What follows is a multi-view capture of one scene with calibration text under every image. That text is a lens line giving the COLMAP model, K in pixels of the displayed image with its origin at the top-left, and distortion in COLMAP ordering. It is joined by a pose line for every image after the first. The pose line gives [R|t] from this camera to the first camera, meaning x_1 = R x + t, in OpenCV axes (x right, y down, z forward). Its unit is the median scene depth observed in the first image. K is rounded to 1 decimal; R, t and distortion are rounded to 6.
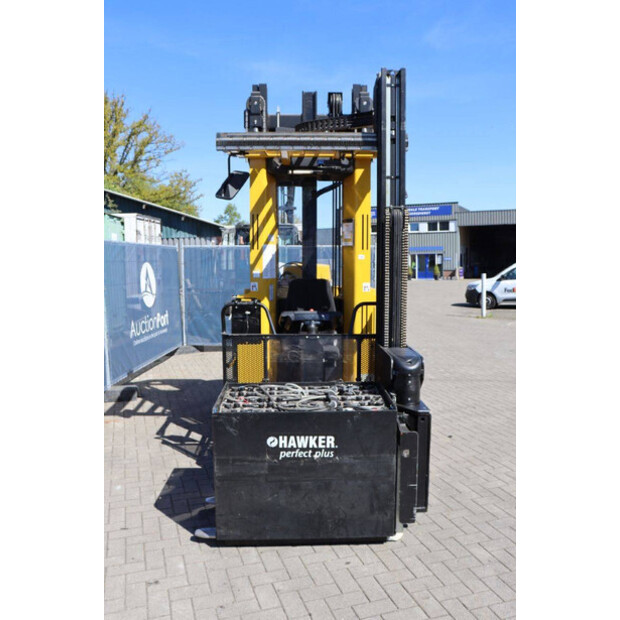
lens RADIAL K [[551.8, 0, 310.0], [0, 551.8, 310.0], [0, 0, 1]] dist [-0.133479, 0.126661]
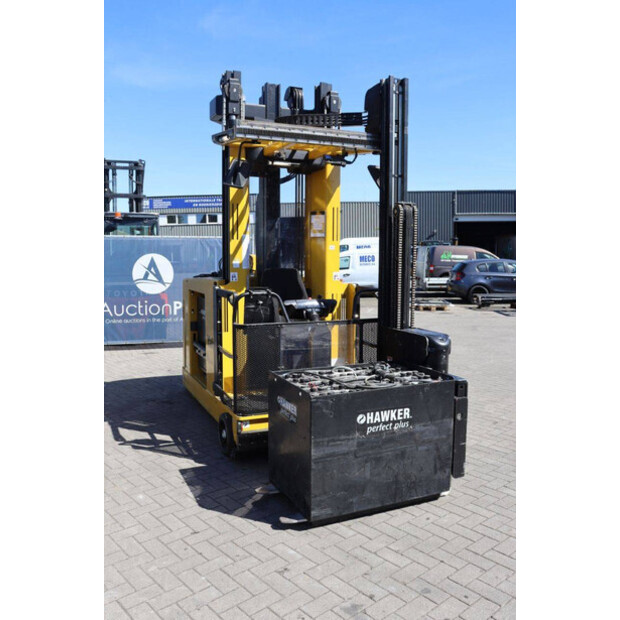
lens RADIAL K [[565.0, 0, 310.0], [0, 565.0, 310.0], [0, 0, 1]] dist [-0.087835, 0.004880]
pose [[0.920999, -0.033815, 0.388094, -0.535526], [0.029507, 0.999419, 0.017058, 0.005005], [-0.388446, -0.004259, 0.921462, 0.022258]]
